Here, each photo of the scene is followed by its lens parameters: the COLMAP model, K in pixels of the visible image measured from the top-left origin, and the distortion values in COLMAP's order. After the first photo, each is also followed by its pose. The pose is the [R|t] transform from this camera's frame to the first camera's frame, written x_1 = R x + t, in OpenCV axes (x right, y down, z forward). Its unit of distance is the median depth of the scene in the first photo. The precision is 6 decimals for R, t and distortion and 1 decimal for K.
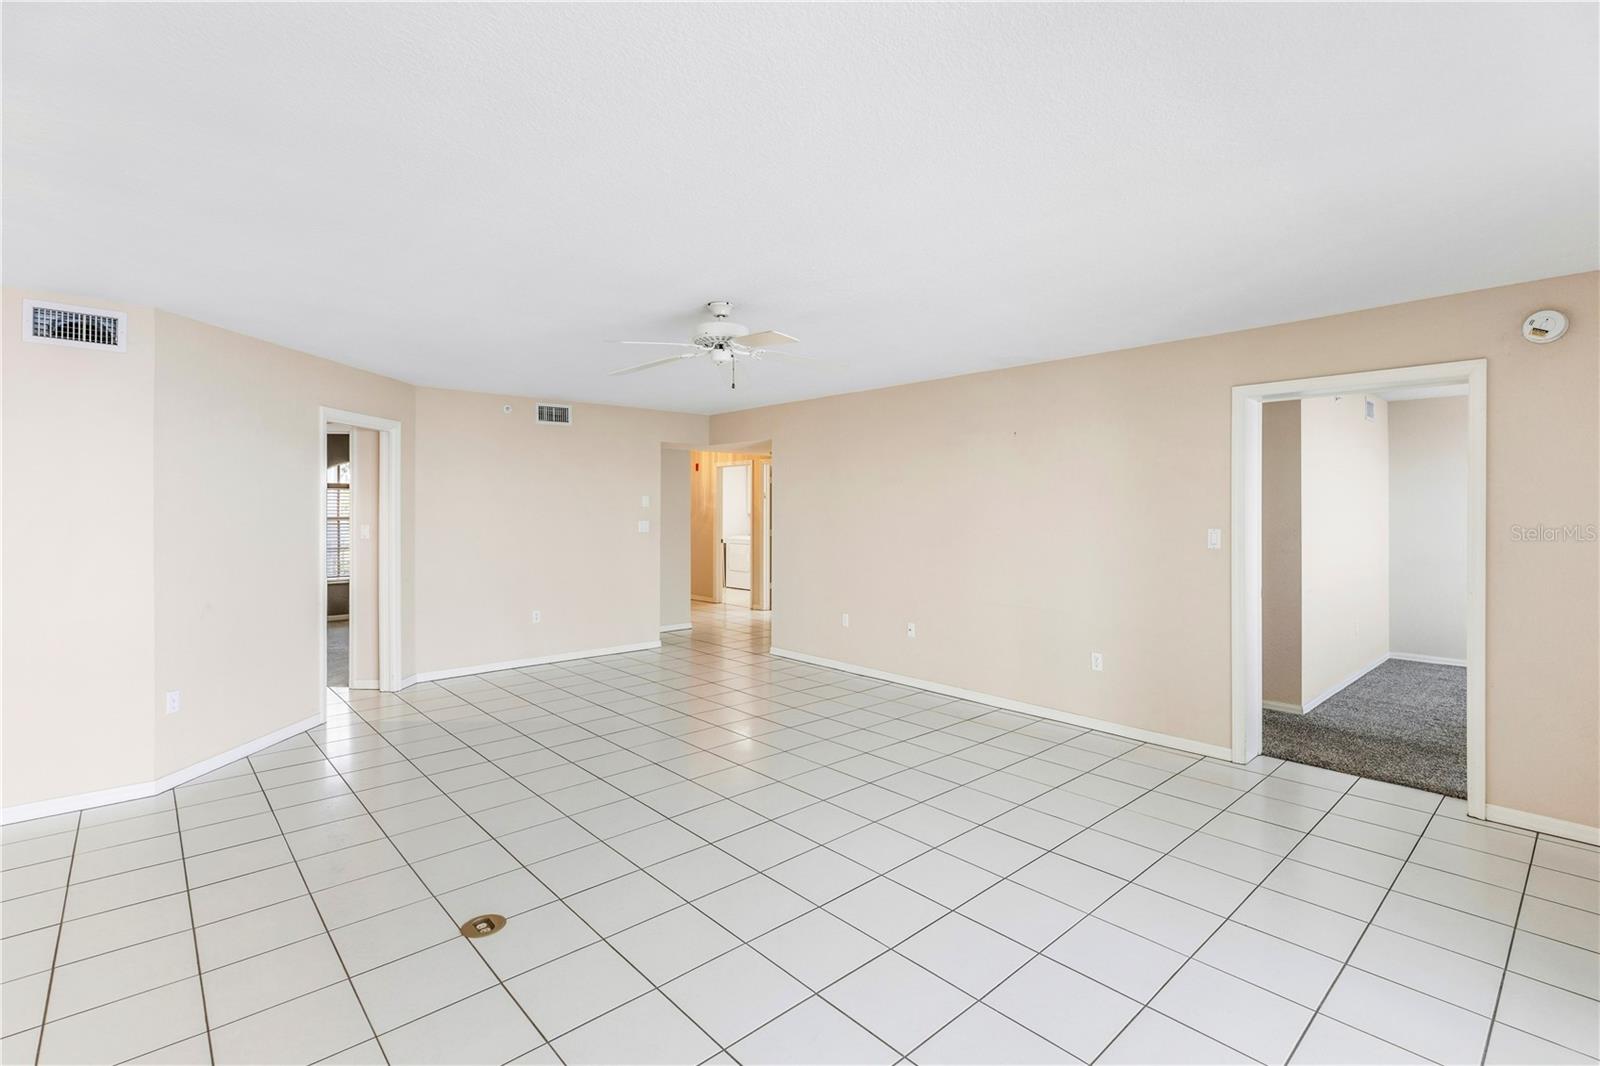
lens RADIAL K [[737.4, 0, 769.1], [0, 737.4, 513.8], [0, 0, 1]] dist [0.002634, 0.001036]
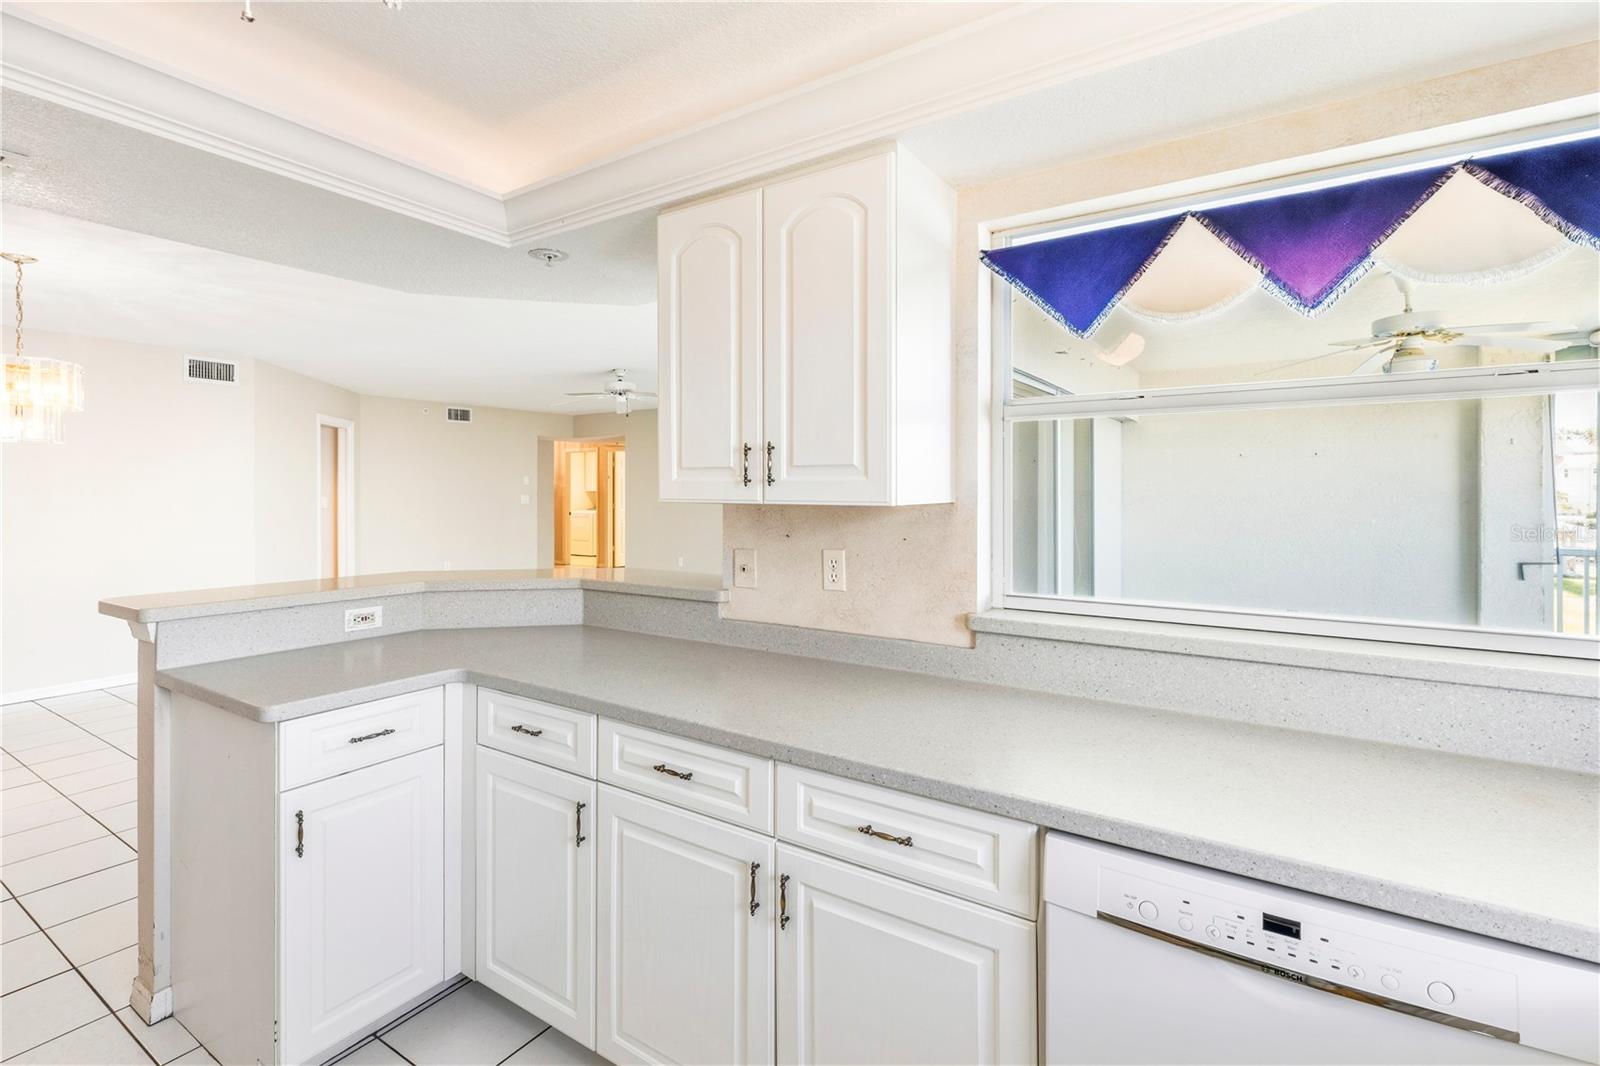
lens RADIAL K [[737.4, 0, 778.4], [0, 737.4, 482.4], [0, 0, 1]] dist [0.002634, 0.001036]
pose [[0.965924, 0.000249, 0.258825, -0.109325], [0.004110, 0.999859, -0.016298, 0.014664], [-0.258793, 0.016807, 0.965787, -0.585200]]
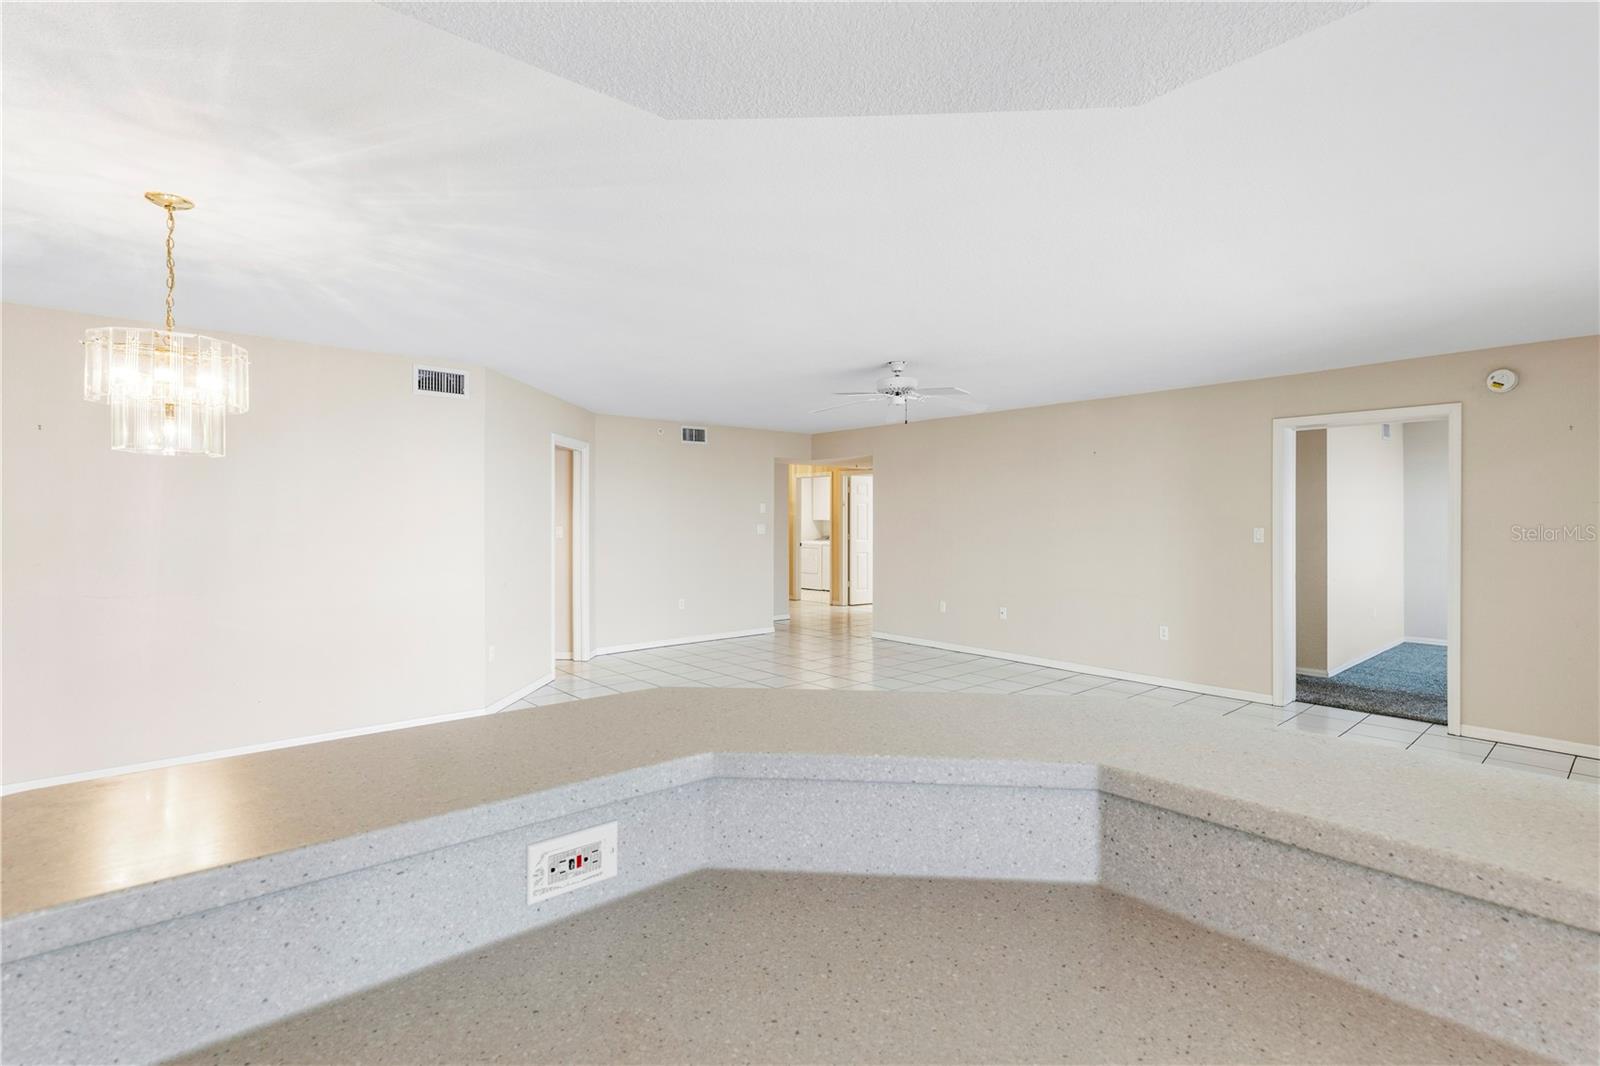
lens RADIAL K [[737.4, 0, 776.4], [0, 737.4, 523.2], [0, 0, 1]] dist [0.002634, 0.001036]
pose [[0.999824, 0.000479, -0.018773, -0.184764], [-0.000480, 1.000000, -0.000077, 0.010600], [0.018773, 0.000086, 0.999824, -0.263384]]
